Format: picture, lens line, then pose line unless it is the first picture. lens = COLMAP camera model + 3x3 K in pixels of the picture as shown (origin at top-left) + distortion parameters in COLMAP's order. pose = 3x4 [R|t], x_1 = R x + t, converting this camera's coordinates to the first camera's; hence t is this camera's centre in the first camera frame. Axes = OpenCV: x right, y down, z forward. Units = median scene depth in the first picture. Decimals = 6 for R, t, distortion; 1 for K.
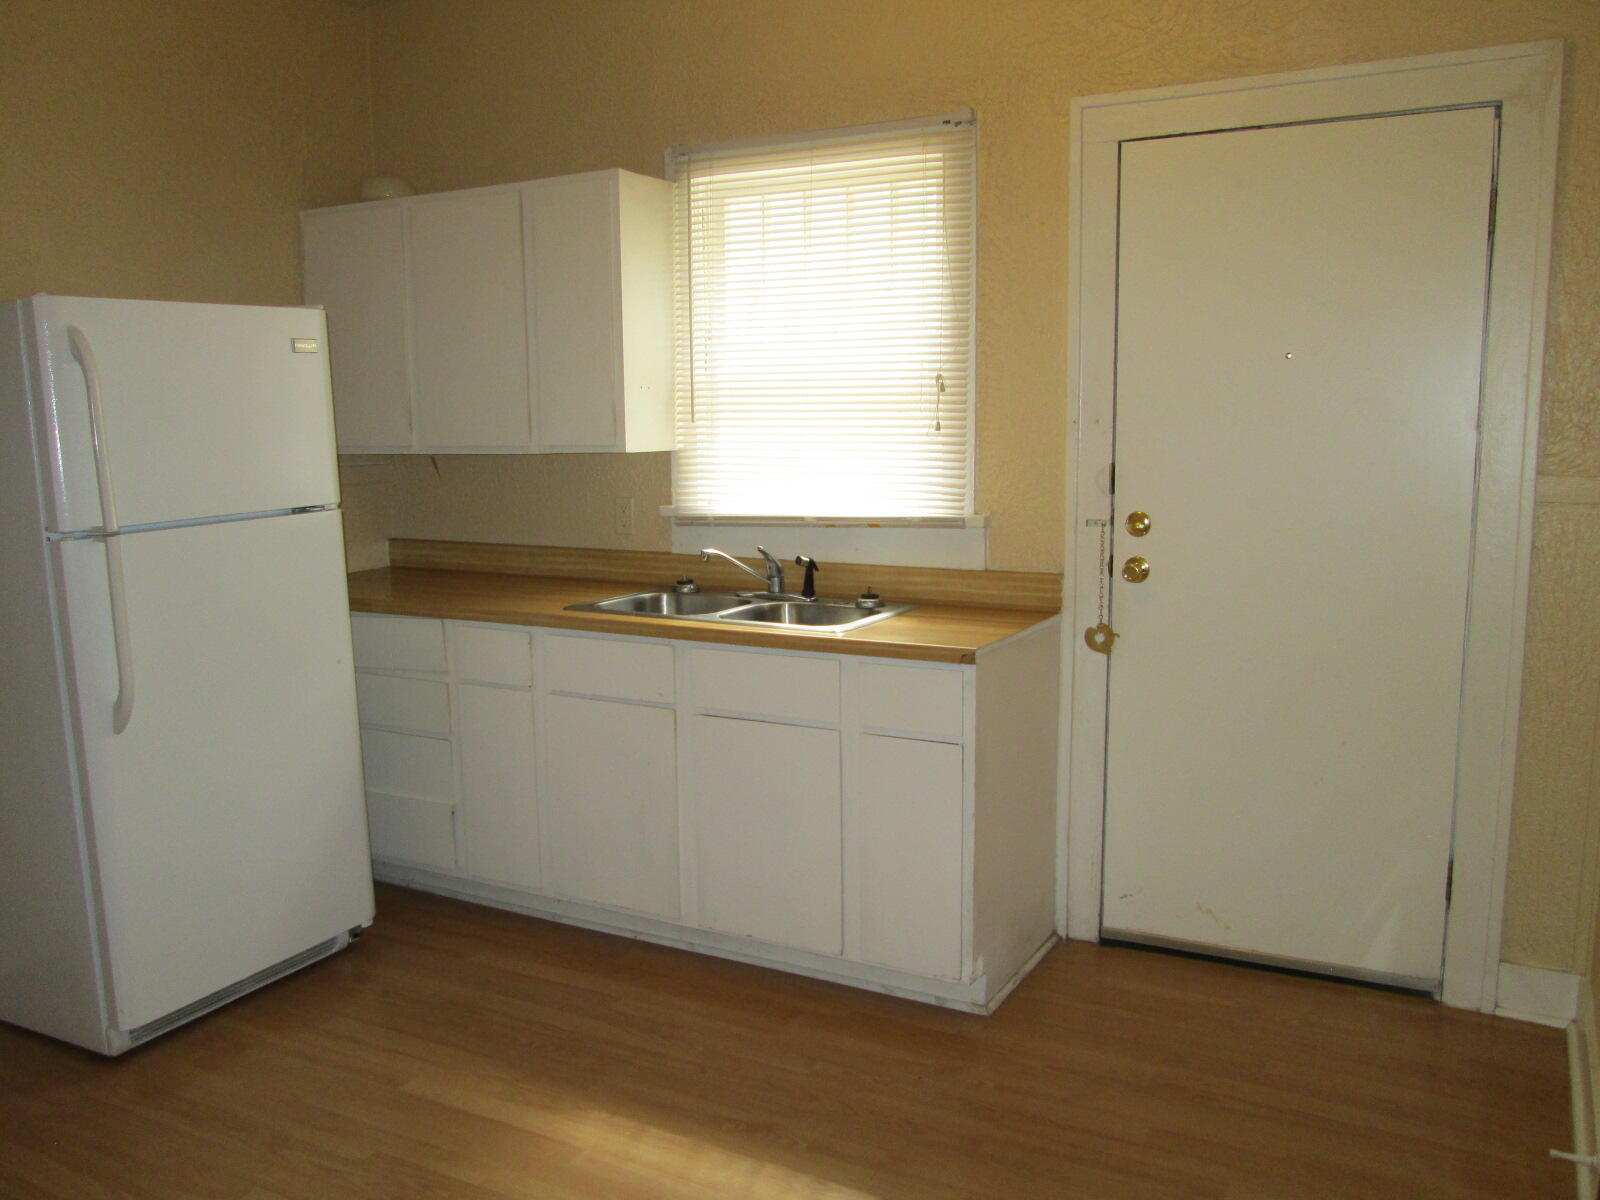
lens RADIAL K [[1318.1, 0, 800.0], [0, 1318.1, 600.0], [0, 0, 1]] dist [-0.047503, 0.011533]
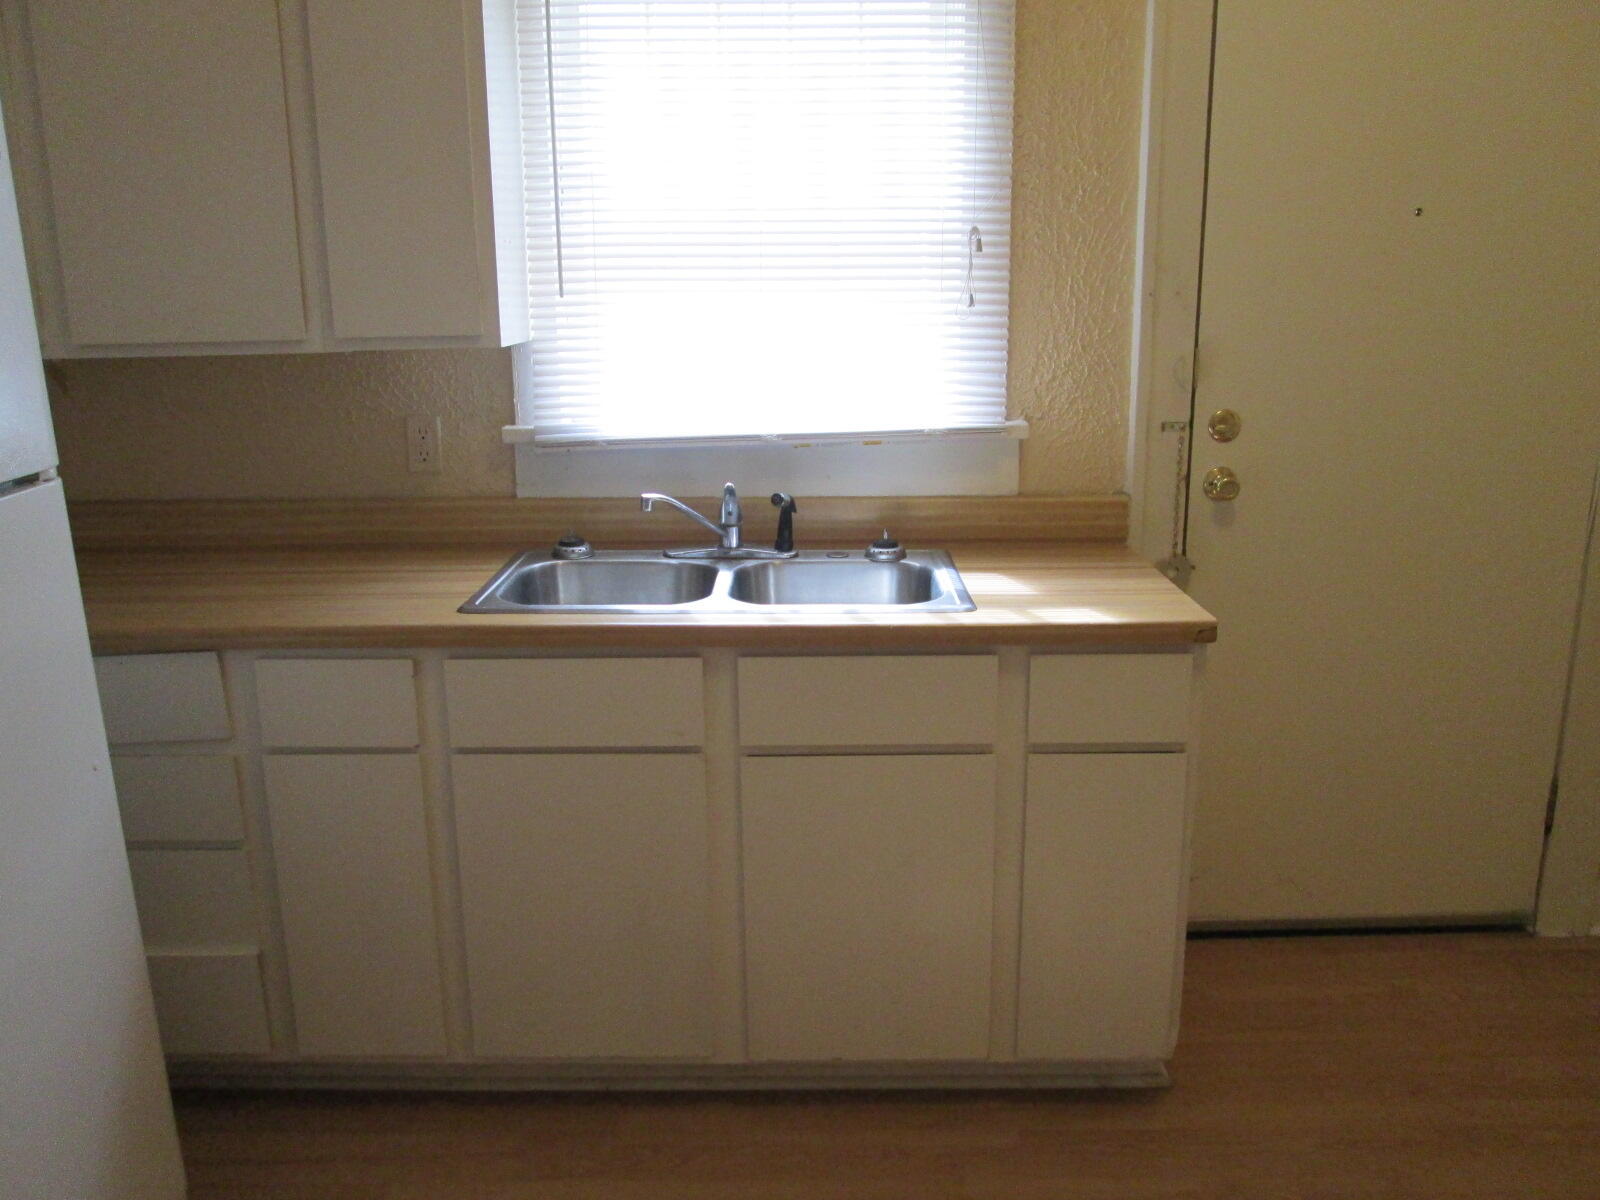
lens RADIAL K [[1318.1, 0, 800.0], [0, 1318.1, 600.0], [0, 0, 1]] dist [-0.047503, 0.011533]
pose [[0.882459, -0.112286, 0.456791, -0.321850], [0.065714, 0.990996, 0.116652, -0.059866], [-0.465777, -0.072923, 0.881893, 0.398556]]
